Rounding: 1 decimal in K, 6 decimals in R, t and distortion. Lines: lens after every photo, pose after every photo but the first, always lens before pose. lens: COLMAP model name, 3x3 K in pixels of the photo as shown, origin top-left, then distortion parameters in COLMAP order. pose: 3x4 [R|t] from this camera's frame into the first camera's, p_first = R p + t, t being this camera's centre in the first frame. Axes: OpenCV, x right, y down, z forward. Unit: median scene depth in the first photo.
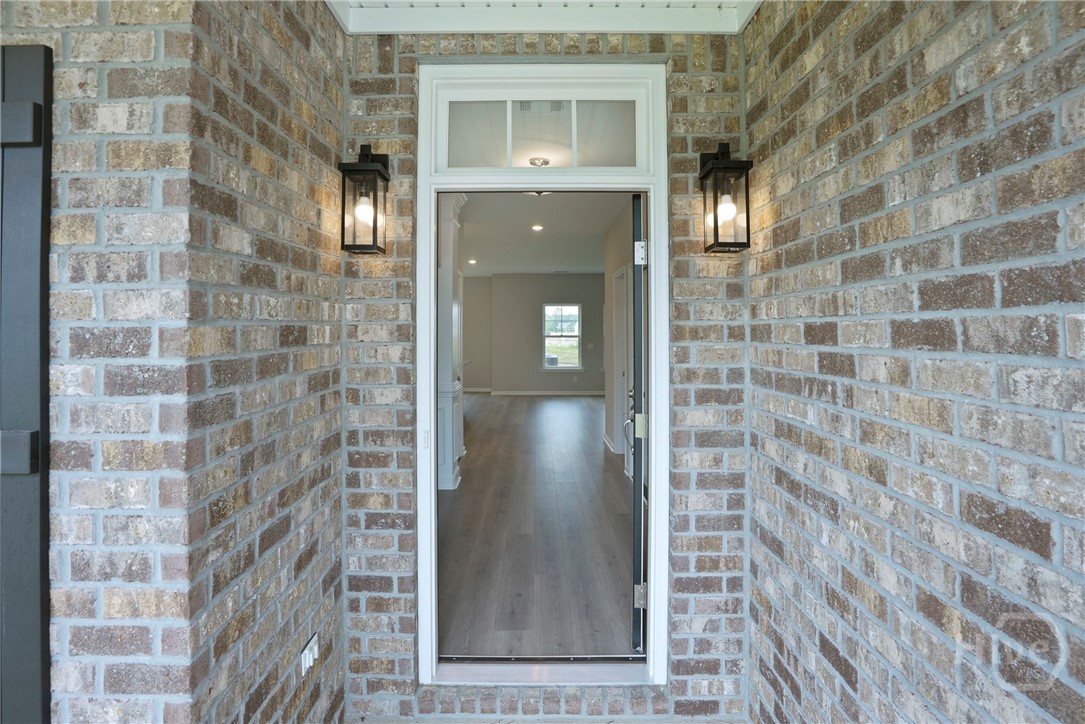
lens RADIAL K [[502.6, 0, 538.1], [0, 502.6, 325.0], [0, 0, 1]] dist [-0.000155, -0.000014]
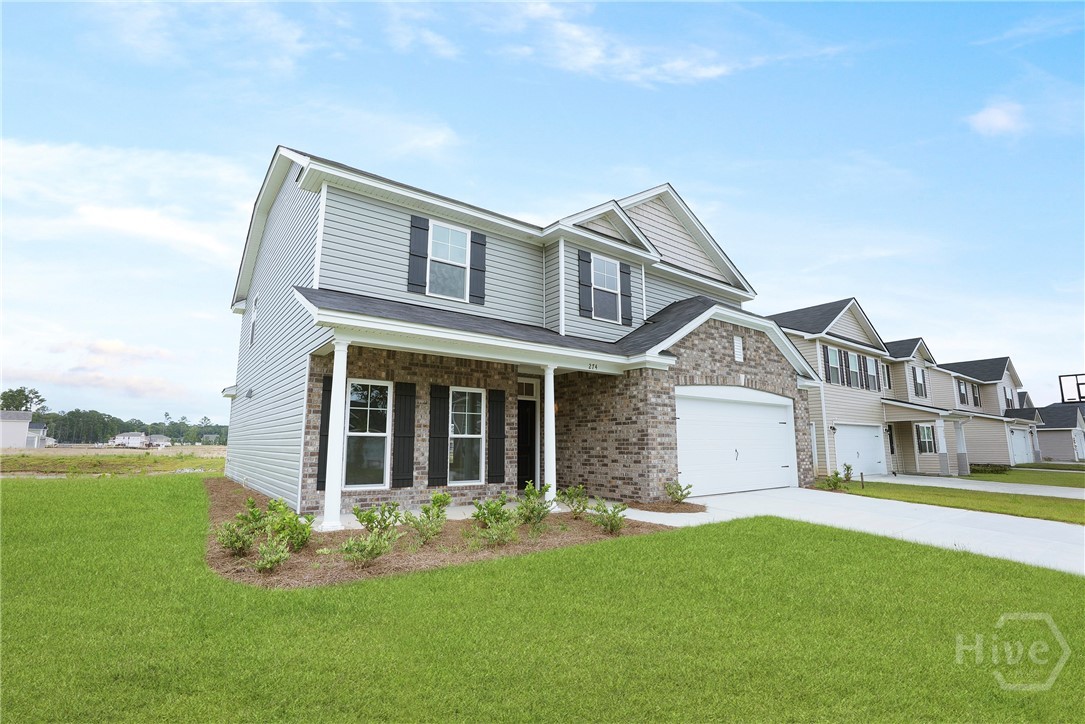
lens RADIAL K [[505.7, 0, 541.1], [0, 505.7, 365.0], [0, 0, 1]] dist [-0.054306, 0.019224]
pose [[0.794676, 0.097970, 0.599076, -3.376625], [-0.003234, 0.987560, -0.157211, 0.233939], [-0.607025, 0.122994, 0.785107, -3.731543]]
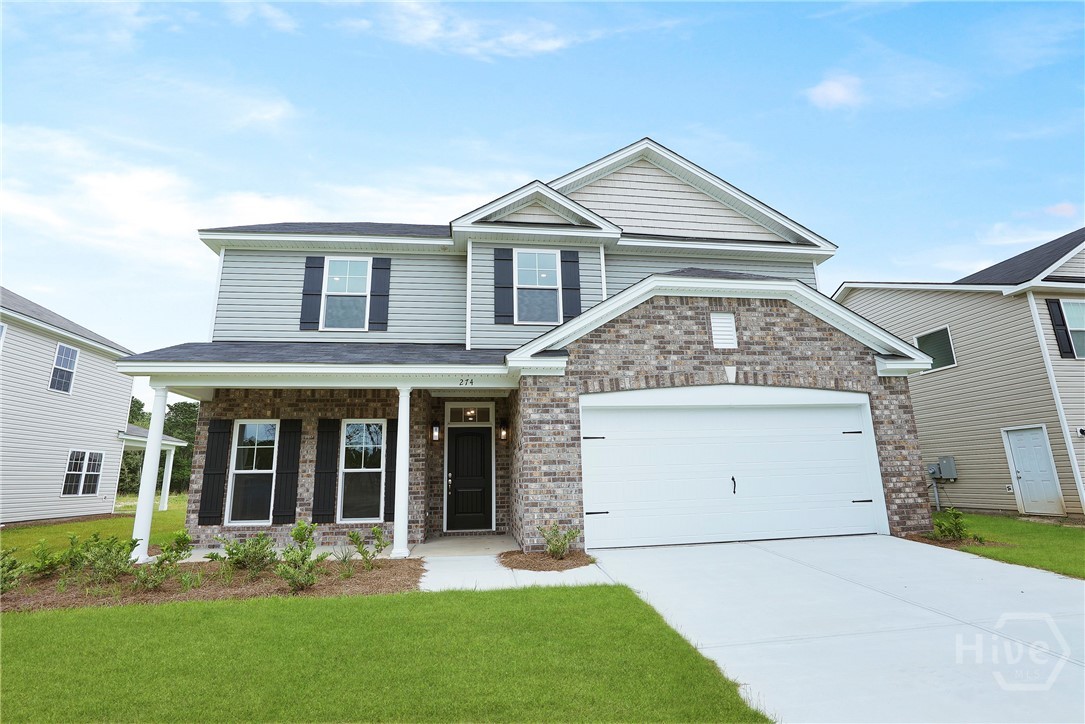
lens RADIAL K [[505.7, 0, 541.1], [0, 505.7, 365.0], [0, 0, 1]] dist [-0.054306, 0.019224]
pose [[0.990953, 0.007857, 0.133981, 0.034757], [0.021888, 0.975458, -0.219094, 0.248671], [-0.132414, 0.220045, 0.966461, -4.242076]]
